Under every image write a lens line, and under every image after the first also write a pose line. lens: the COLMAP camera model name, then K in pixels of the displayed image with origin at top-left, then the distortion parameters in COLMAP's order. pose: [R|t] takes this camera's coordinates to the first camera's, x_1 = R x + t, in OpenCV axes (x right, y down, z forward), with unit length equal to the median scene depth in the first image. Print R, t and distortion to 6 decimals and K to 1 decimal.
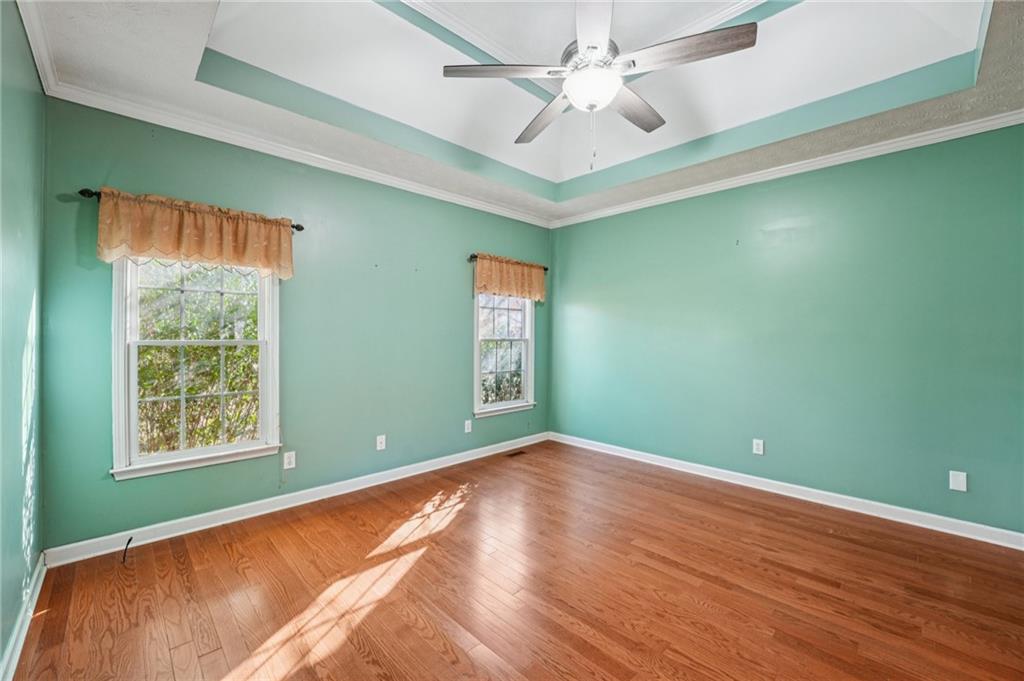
lens RADIAL K [[415.1, 0, 512.0], [0, 415.1, 340.5], [0, 0, 1]] dist [0.000022, -0.000009]
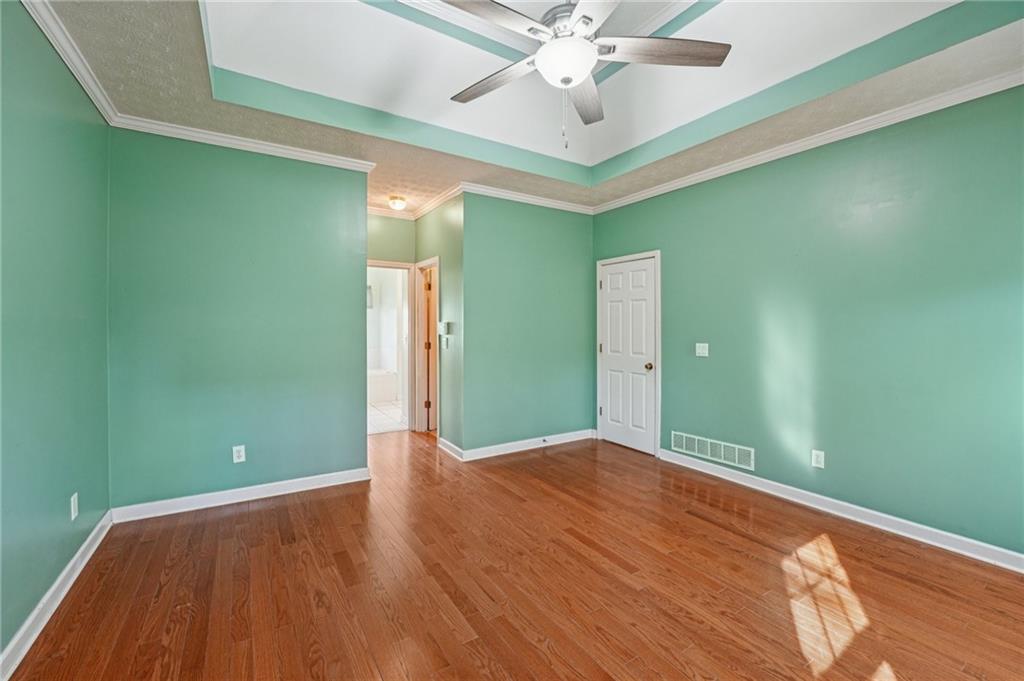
lens RADIAL K [[423.4, 0, 512.9], [0, 423.4, 322.4], [0, 0, 1]] dist [-0.021677, 0.000161]
pose [[-0.979076, -0.004914, 0.203437, 0.117550], [-0.002680, 0.999933, 0.011256, -0.032373], [-0.203478, 0.010476, -0.979023, 2.027614]]
